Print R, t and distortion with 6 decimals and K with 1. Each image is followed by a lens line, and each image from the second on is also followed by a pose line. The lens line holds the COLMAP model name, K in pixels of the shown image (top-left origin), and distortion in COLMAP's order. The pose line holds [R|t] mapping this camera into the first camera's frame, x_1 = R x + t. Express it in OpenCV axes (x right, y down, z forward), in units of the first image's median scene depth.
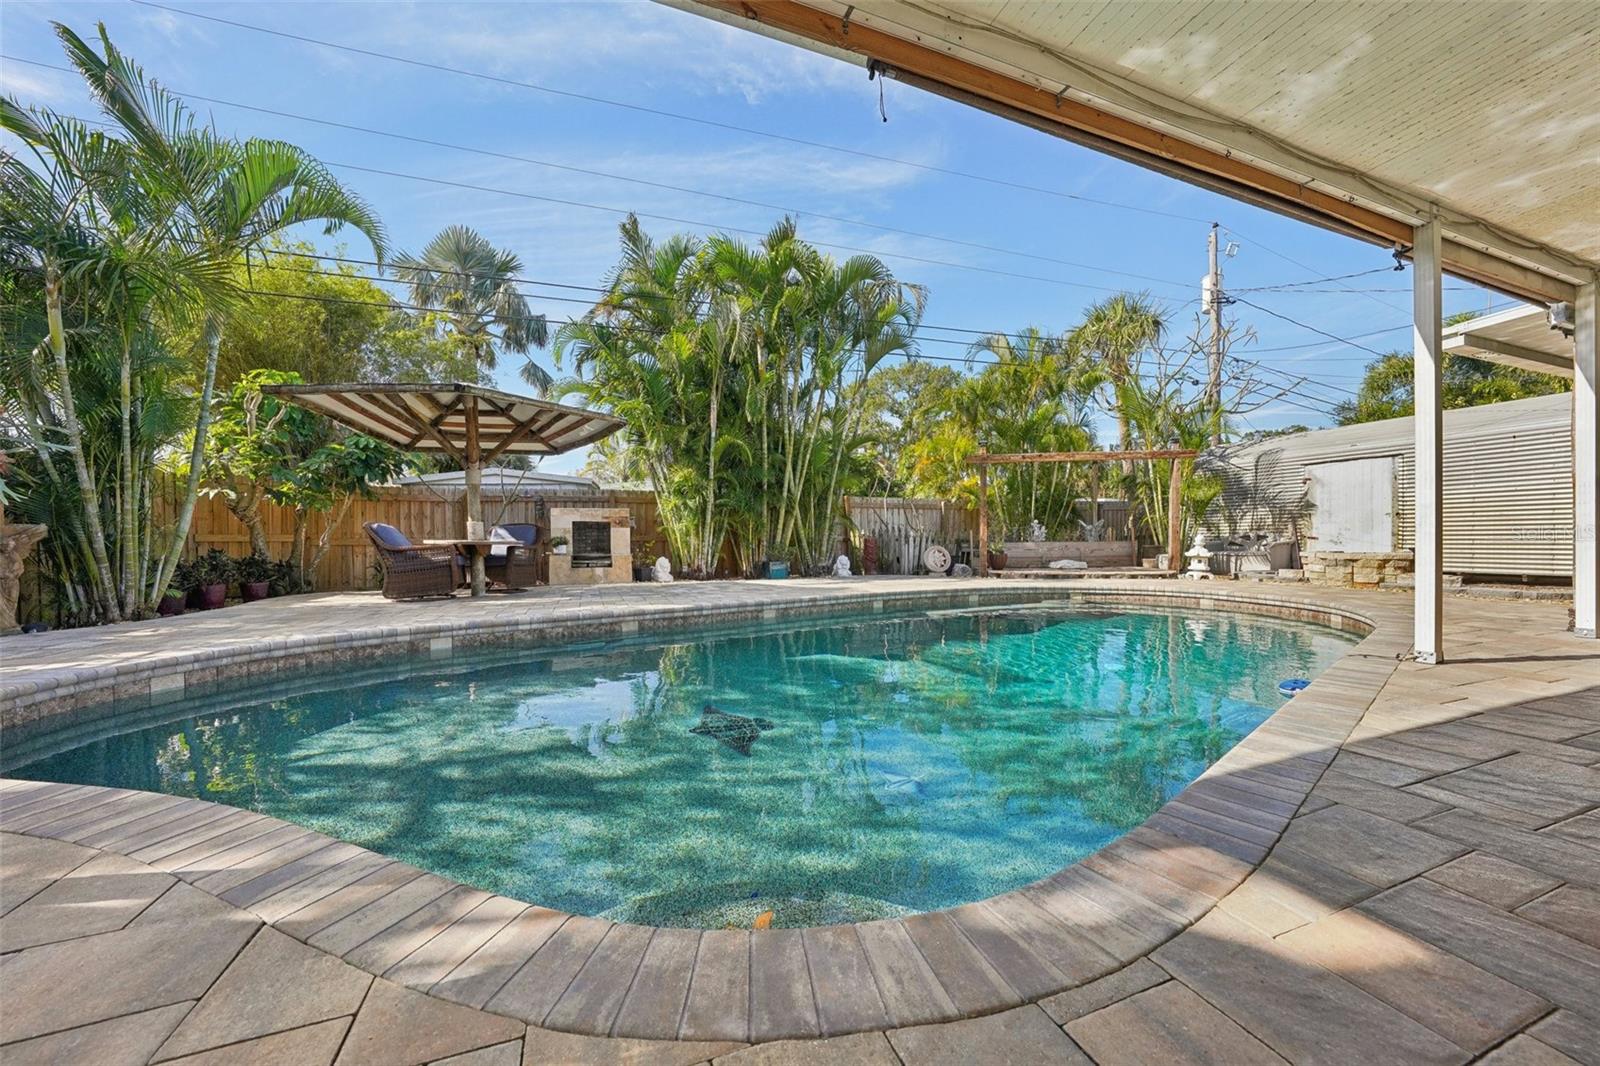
lens RADIAL K [[563.2, 0, 792.2], [0, 563.2, 542.3], [0, 0, 1]] dist [-0.019808, 0.000008]
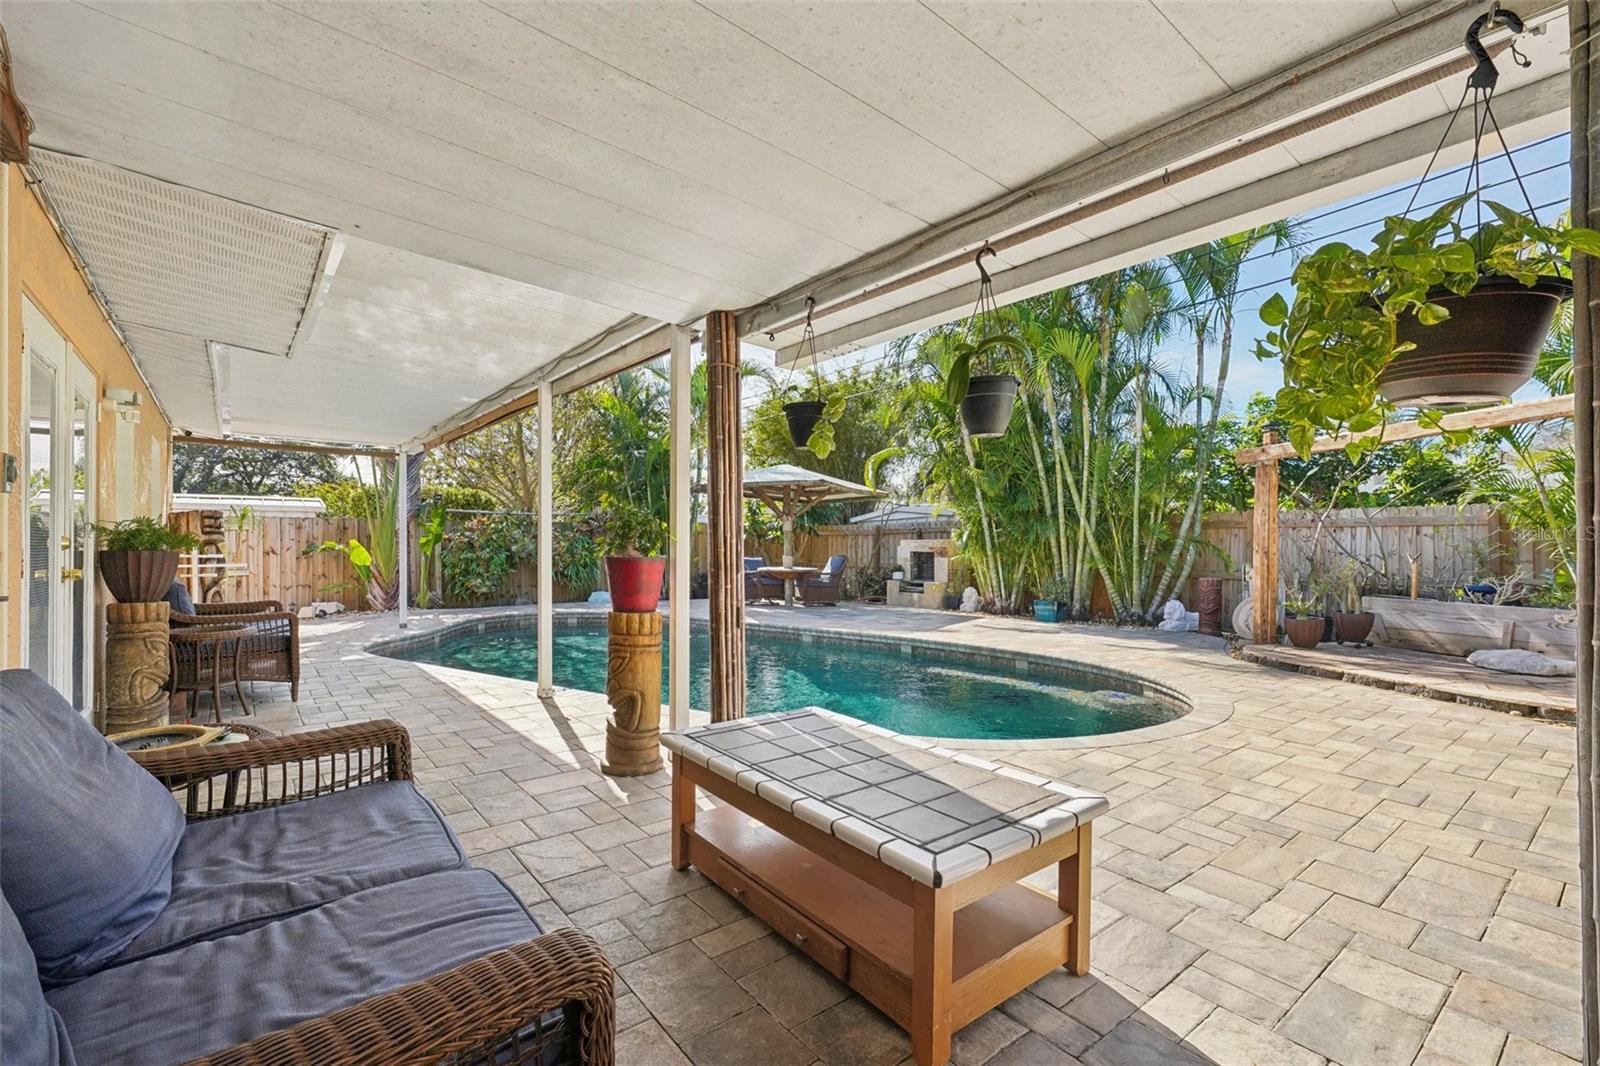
lens RADIAL K [[709.9, 0, 796.8], [0, 709.9, 543.7], [0, 0, 1]] dist [-0.010263, 0.000280]
pose [[0.319489, 0.004123, -0.947581, 0.904182], [-0.008479, 0.999963, 0.001492, -0.052792], [0.947552, 0.007558, 0.319512, 0.304918]]
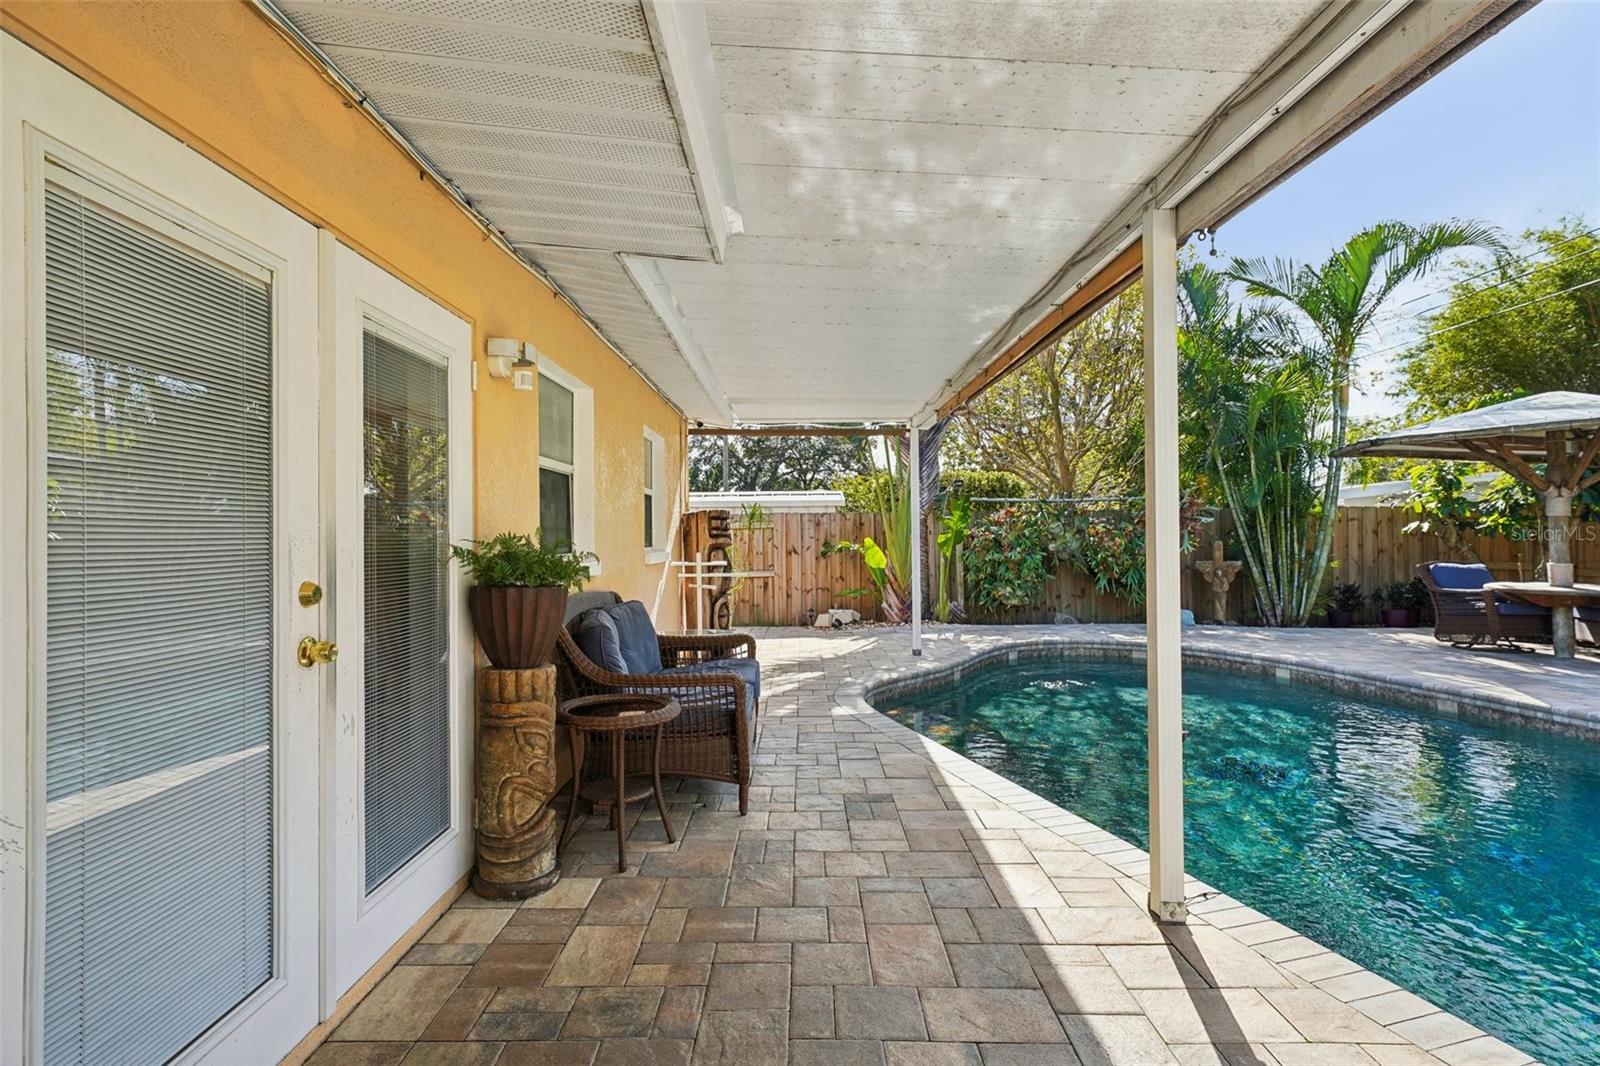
lens RADIAL K [[788.6, 0, 800.0], [0, 788.6, 533.0], [0, 0, 1]] dist [0.010476, -0.000029]
pose [[-0.341361, 0.006912, -0.939907, 0.634889], [0.003737, 0.999975, 0.005997, -0.065782], [0.939925, -0.001466, -0.341378, 0.272557]]
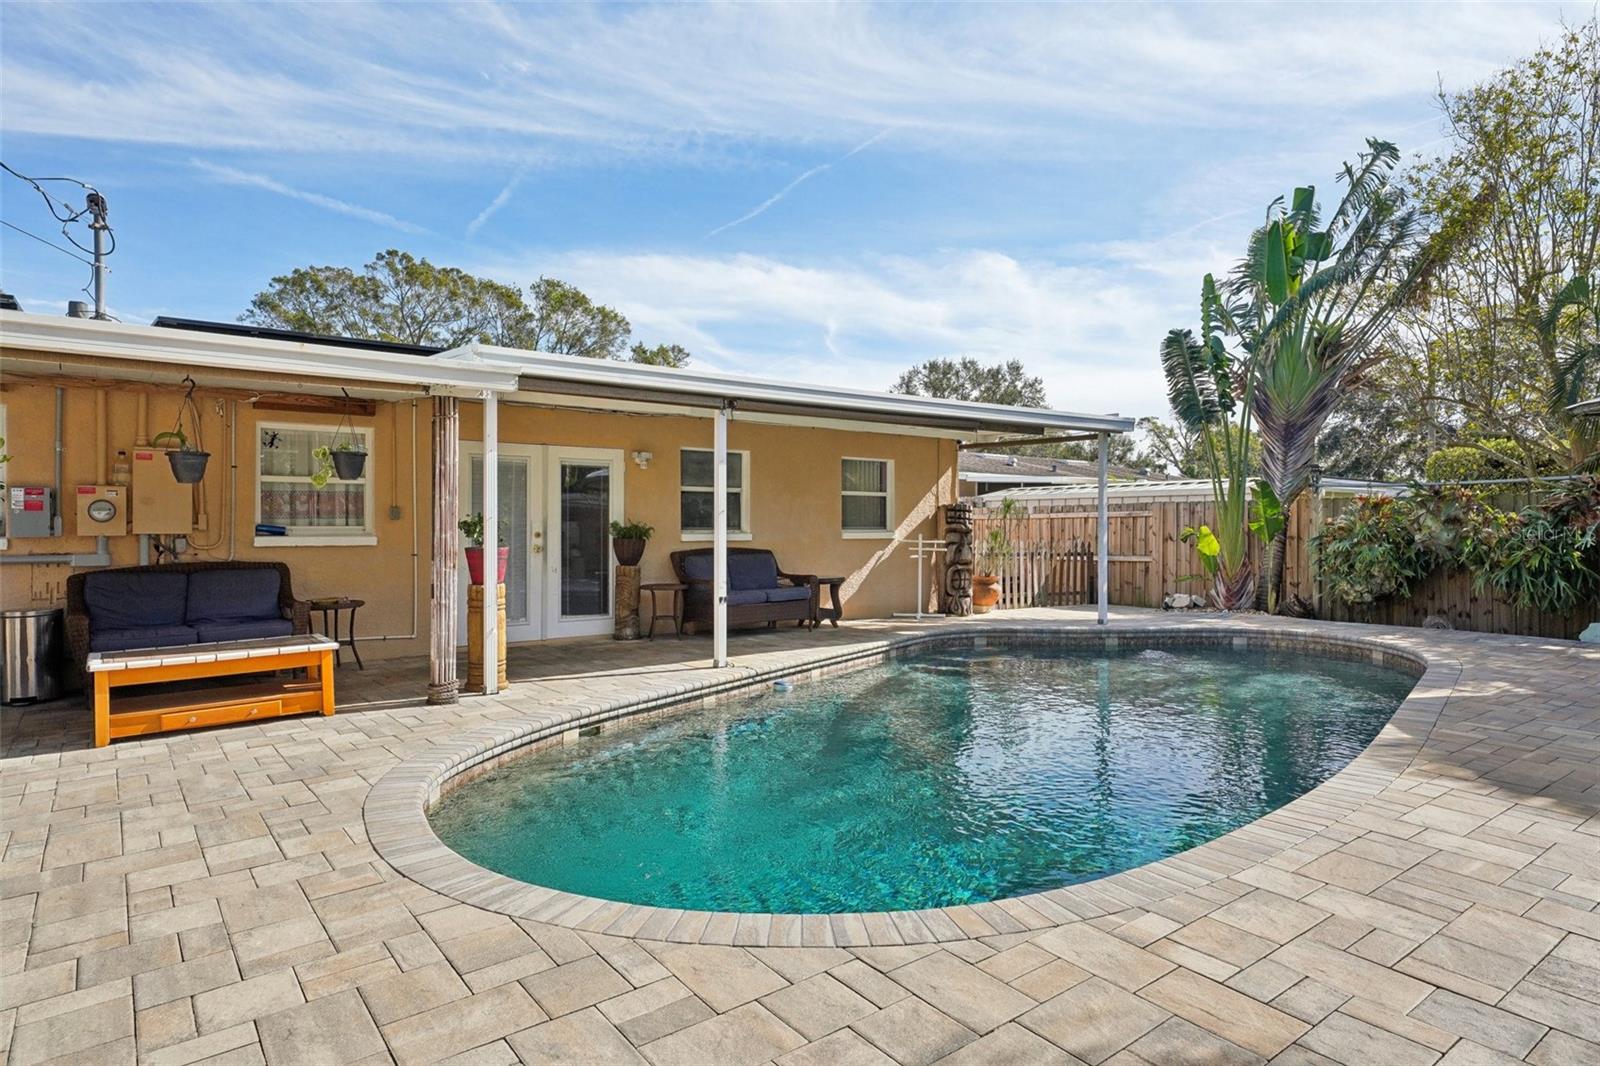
lens RADIAL K [[899.2, 0, 791.2], [0, 899.2, 531.0], [0, 0, 1]] dist [0.005649, 0.000208]
pose [[-0.953439, 0.008301, -0.301472, 0.519613], [0.004167, 0.999888, 0.014353, -0.065841], [0.301558, 0.012429, -0.953367, 1.065045]]
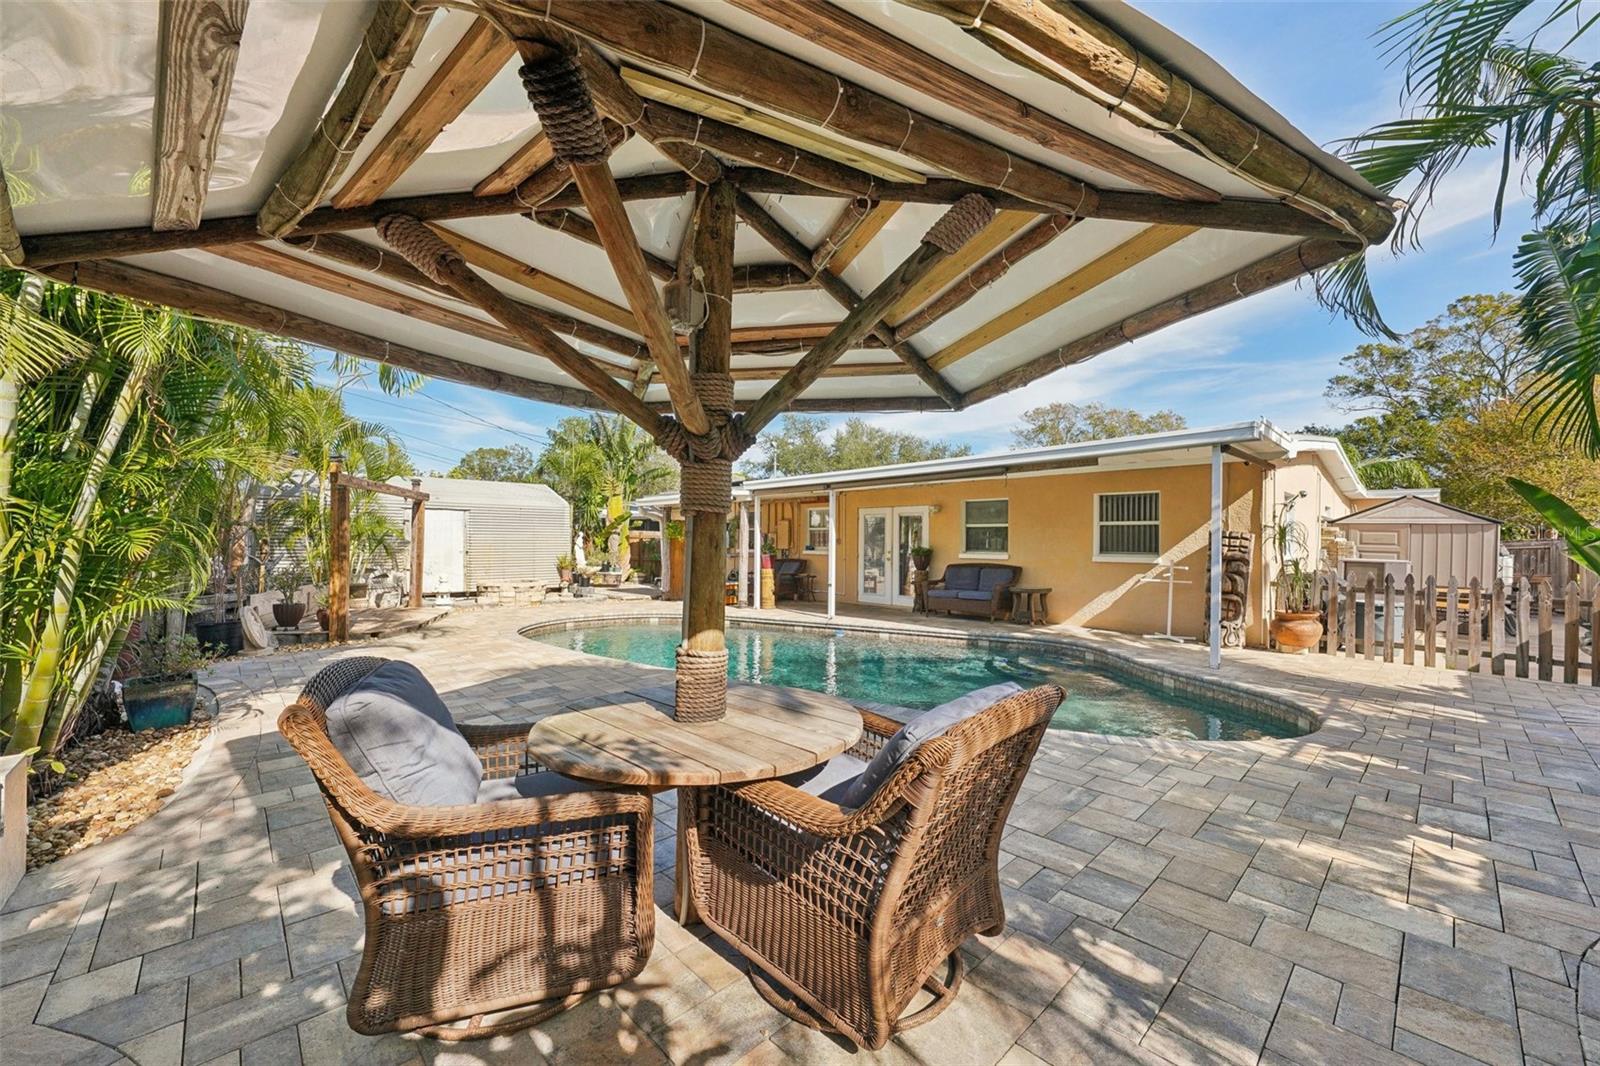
lens RADIAL K [[627.6, 0, 792.8], [0, 627.6, 536.4], [0, 0, 1]] dist [-0.011409, 0.000523]
pose [[-0.396857, 0.012394, 0.917797, -0.640400], [-0.000762, 0.999904, -0.013833, -0.064044], [-0.917880, -0.006189, -0.396809, 0.794611]]
